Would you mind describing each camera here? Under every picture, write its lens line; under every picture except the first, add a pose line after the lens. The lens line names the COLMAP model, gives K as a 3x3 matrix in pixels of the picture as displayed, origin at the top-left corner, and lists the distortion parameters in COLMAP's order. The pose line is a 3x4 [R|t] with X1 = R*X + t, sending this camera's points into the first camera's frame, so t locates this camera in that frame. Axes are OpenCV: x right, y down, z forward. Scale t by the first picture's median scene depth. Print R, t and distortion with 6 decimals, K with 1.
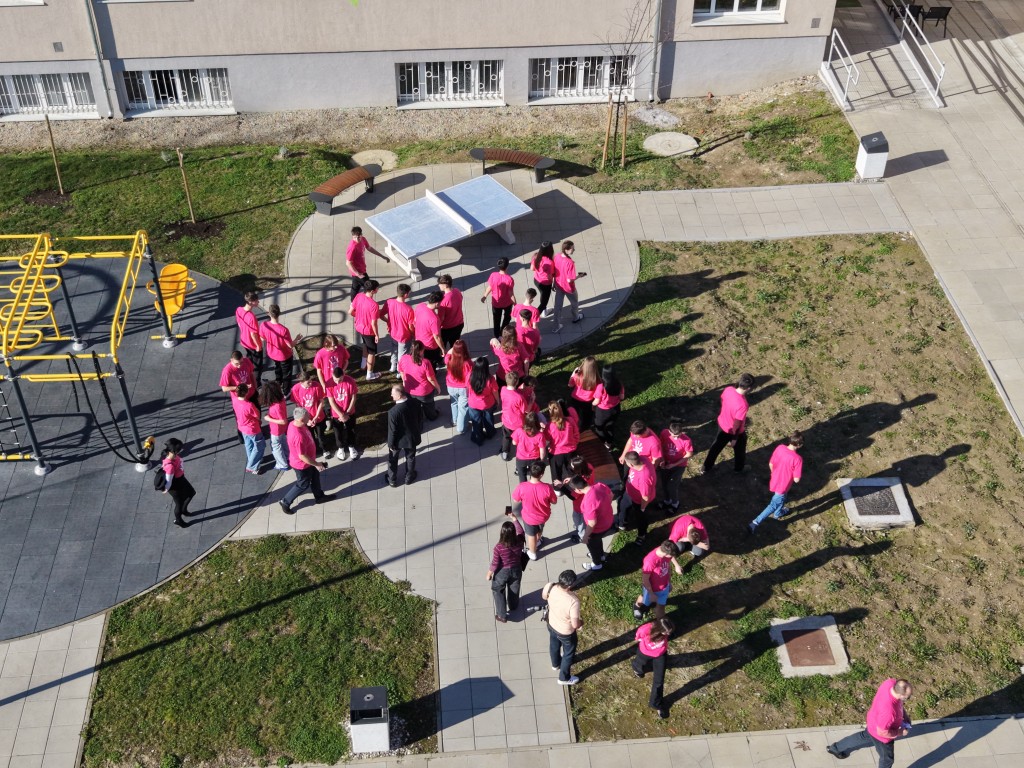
lens RADIAL K [[1260.3, 0, 512.0], [0, 1260.3, 384.0], [0, 0, 1]] dist [0.162467, -0.511957]
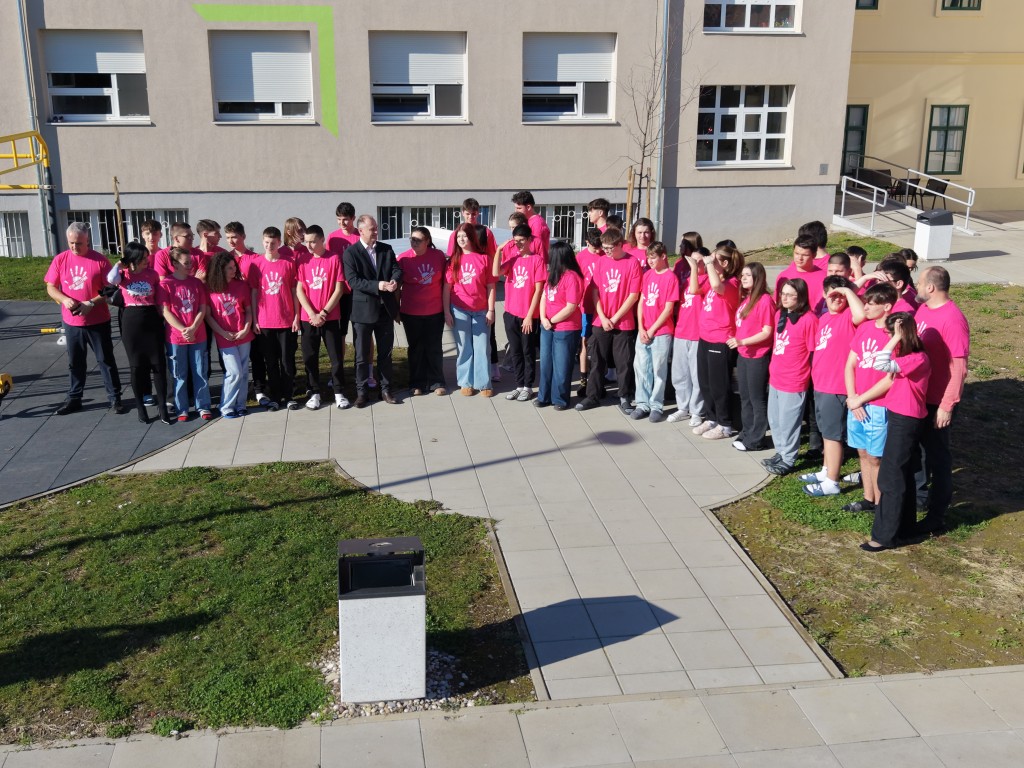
lens RADIAL K [[1082.5, 0, 512.0], [0, 1082.5, 384.0], [0, 0, 1]] dist [0.145625, -0.434310]
pose [[0.997701, -0.018183, 0.065280, -0.054546], [0.043708, 0.908835, -0.414859, 0.210991], [-0.051785, 0.416758, 0.907541, 0.380591]]
